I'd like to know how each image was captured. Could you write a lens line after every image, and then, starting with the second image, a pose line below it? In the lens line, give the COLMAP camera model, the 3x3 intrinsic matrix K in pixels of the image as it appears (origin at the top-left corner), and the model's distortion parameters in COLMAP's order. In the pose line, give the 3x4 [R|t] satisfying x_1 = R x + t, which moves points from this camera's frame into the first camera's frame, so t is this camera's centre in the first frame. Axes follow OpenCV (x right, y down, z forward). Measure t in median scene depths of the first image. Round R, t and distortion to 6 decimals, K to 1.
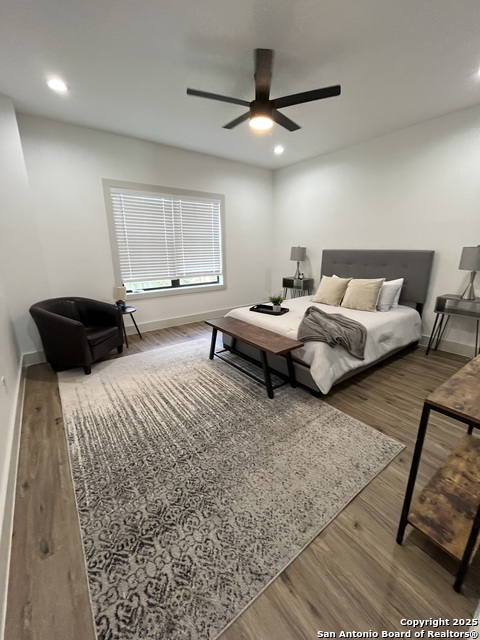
lens RADIAL K [[259.8, 0, 240.6], [0, 259.8, 318.3], [0, 0, 1]] dist [-0.001254, -0.000504]
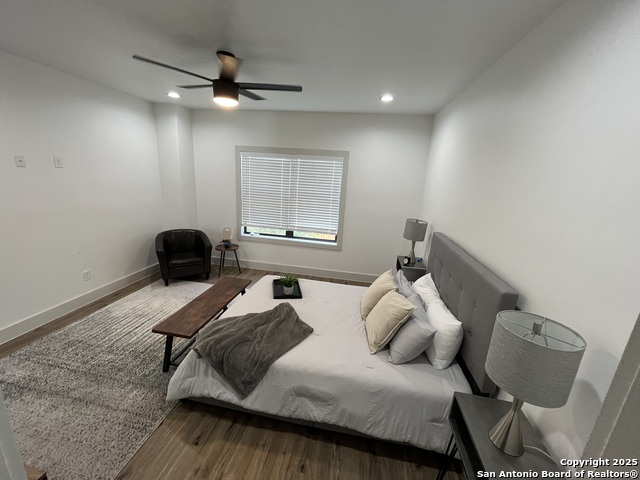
lens RADIAL K [[259.8, 0, 317.2], [0, 259.8, 239.7], [0, 0, 1]] dist [-0.001254, -0.000504]
pose [[0.687424, 0.226749, -0.689952, 1.027997], [-0.258974, 0.964092, 0.058818, -0.369615], [0.678514, 0.138247, 0.721462, 0.564632]]
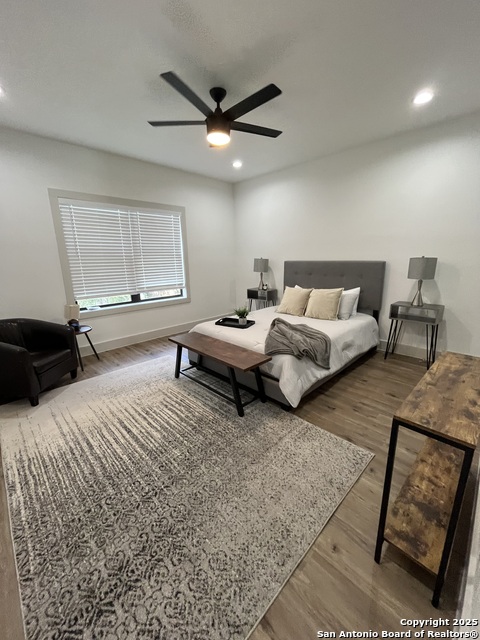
lens RADIAL K [[259.8, 0, 240.4], [0, 259.8, 317.9], [0, 0, 1]] dist [-0.001254, -0.000504]
pose [[0.990680, -0.042242, 0.129493, 0.004300], [0.046982, 0.998325, -0.033773, -0.023339], [-0.127849, 0.039542, 0.991005, 0.026481]]
